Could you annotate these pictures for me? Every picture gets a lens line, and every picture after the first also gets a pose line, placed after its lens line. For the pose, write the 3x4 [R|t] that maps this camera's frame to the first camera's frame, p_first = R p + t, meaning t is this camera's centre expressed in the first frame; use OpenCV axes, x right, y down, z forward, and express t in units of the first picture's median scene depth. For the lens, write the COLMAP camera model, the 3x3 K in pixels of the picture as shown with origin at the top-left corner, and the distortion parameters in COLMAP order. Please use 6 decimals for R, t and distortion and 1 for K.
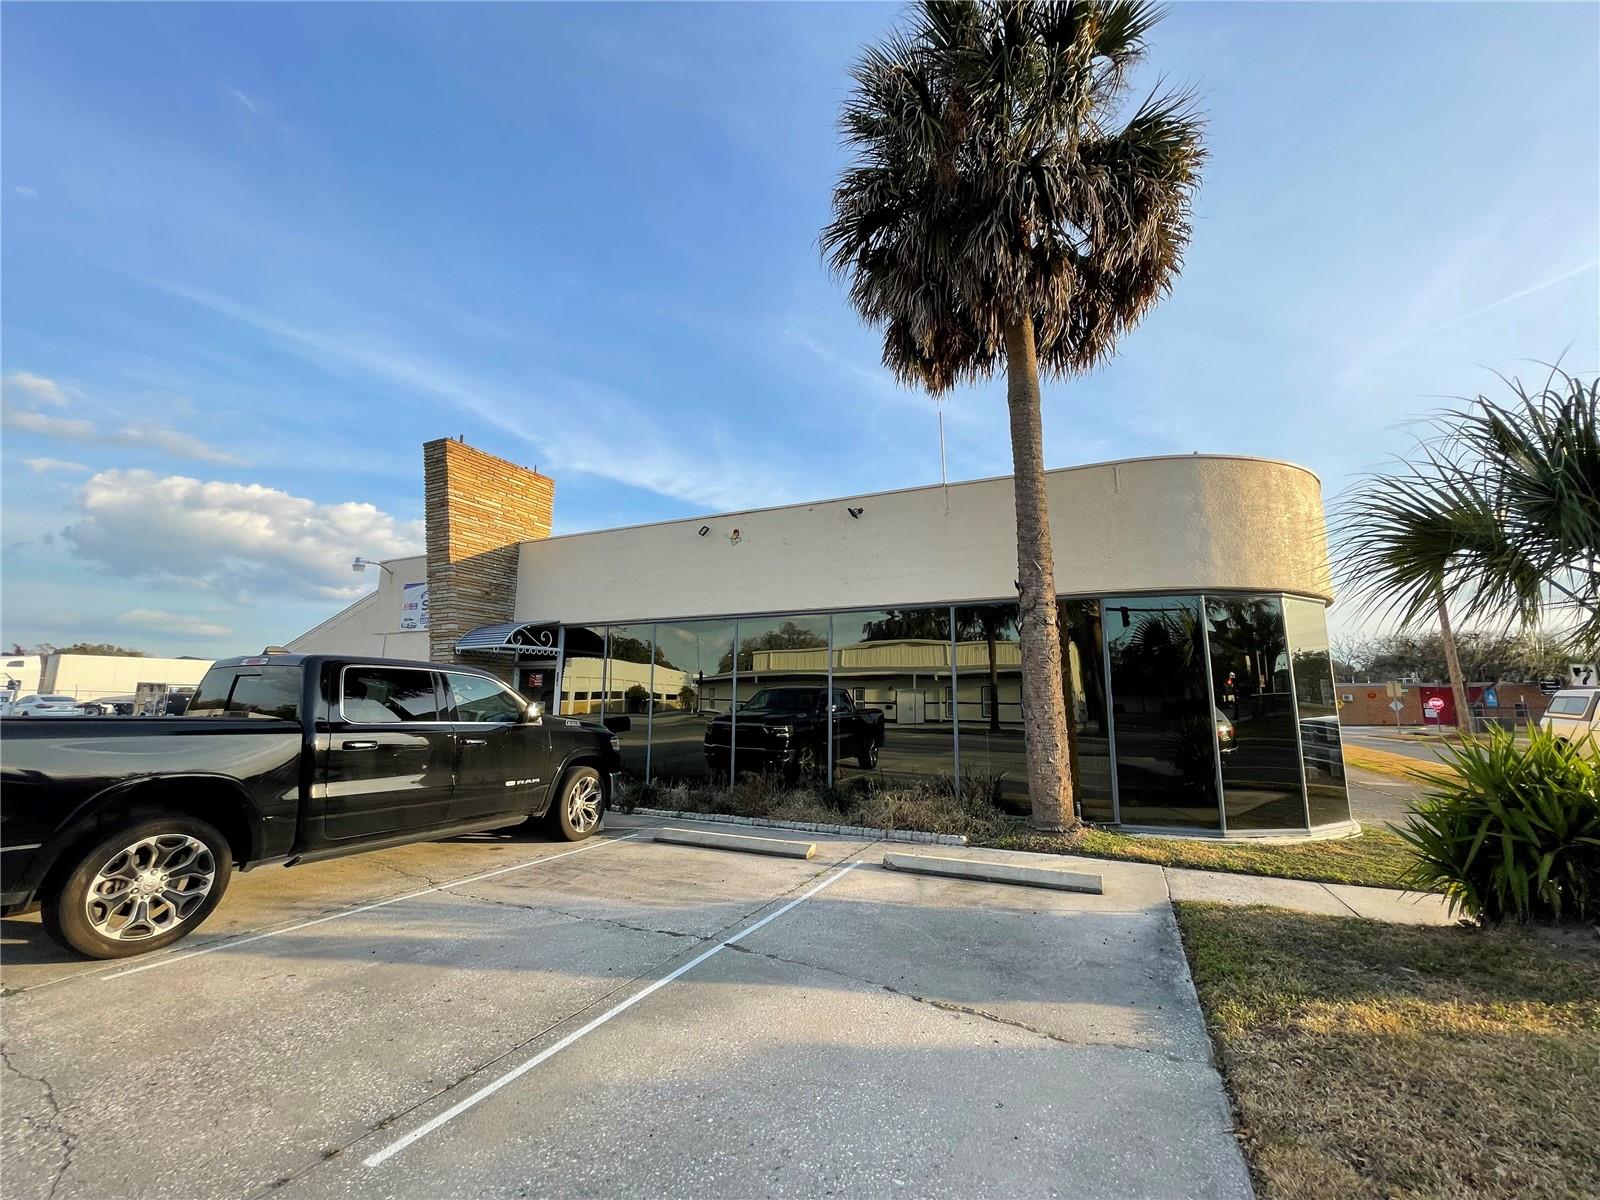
lens RADIAL K [[648.9, 0, 809.8], [0, 648.9, 590.0], [0, 0, 1]] dist [0.004783, 0.000345]
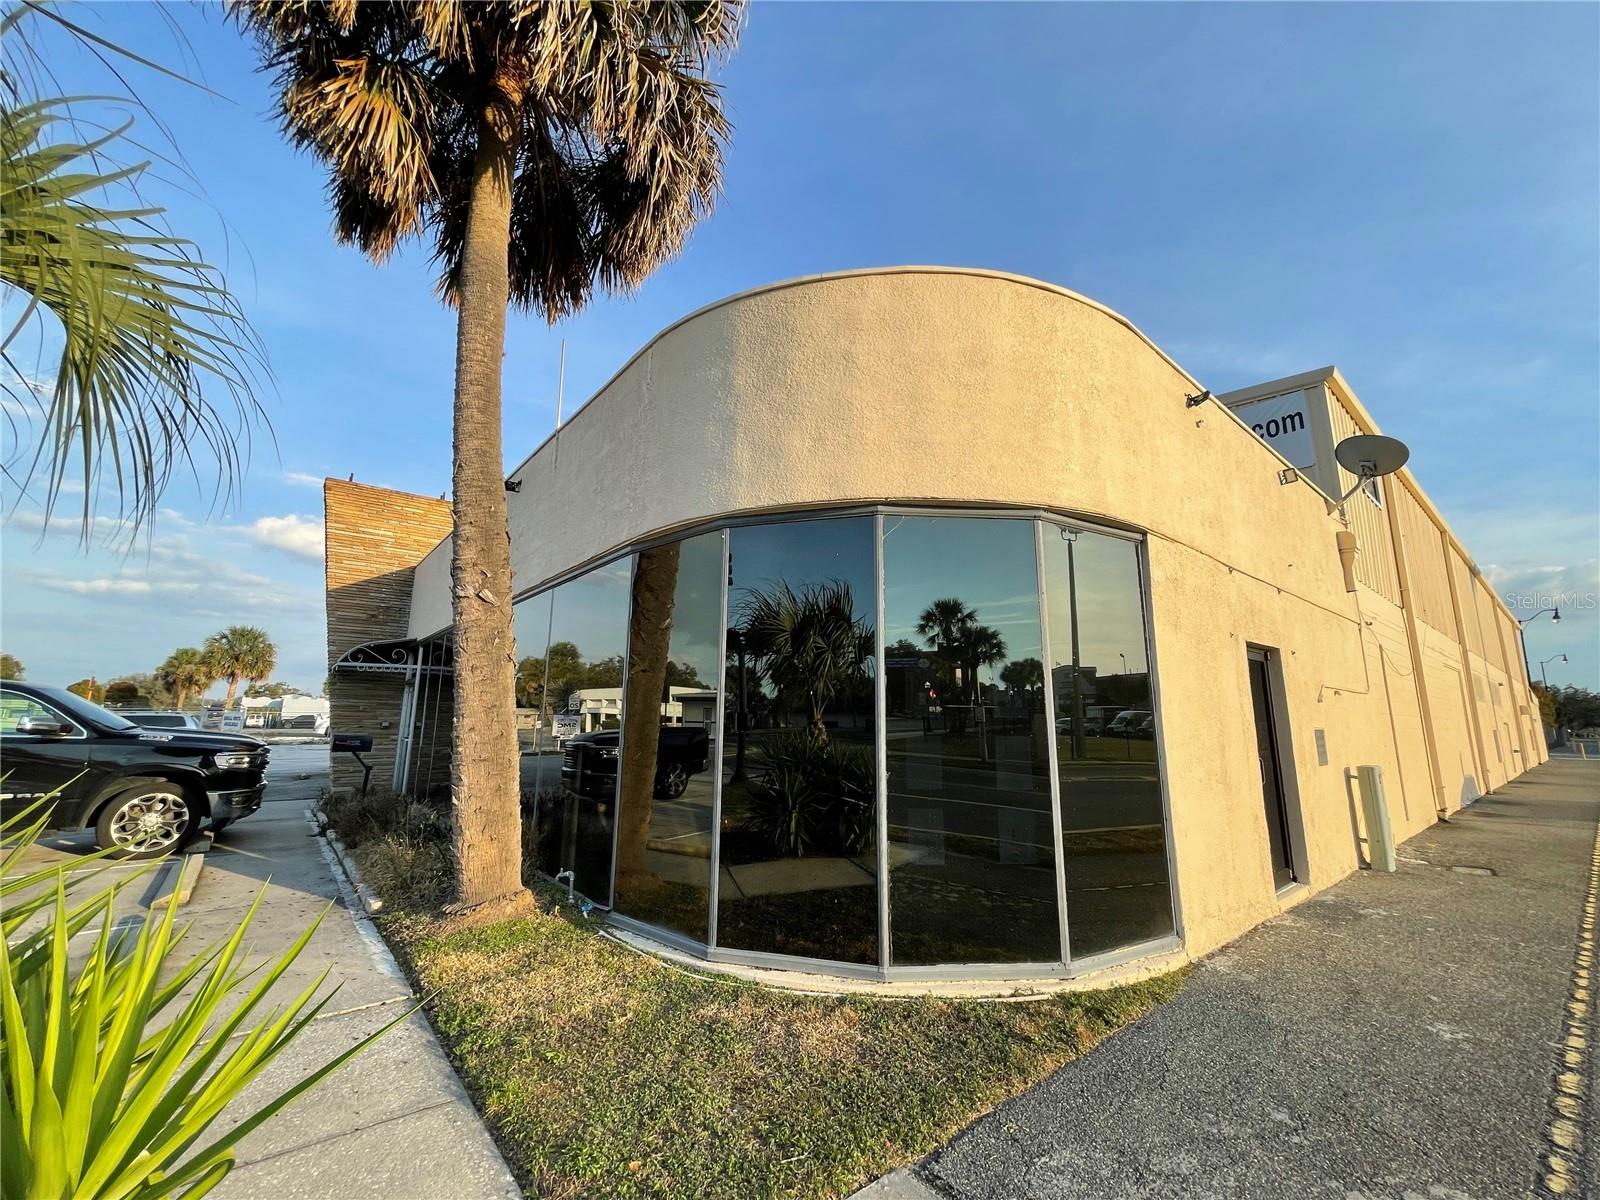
lens RADIAL K [[648.9, 0, 799.7], [0, 648.9, 595.8], [0, 0, 1]] dist [0.004783, 0.000345]
pose [[0.904002, -0.078788, -0.420205, 1.090235], [0.068208, 0.996862, -0.040172, 0.115695], [0.422052, 0.007654, 0.906539, 0.605972]]
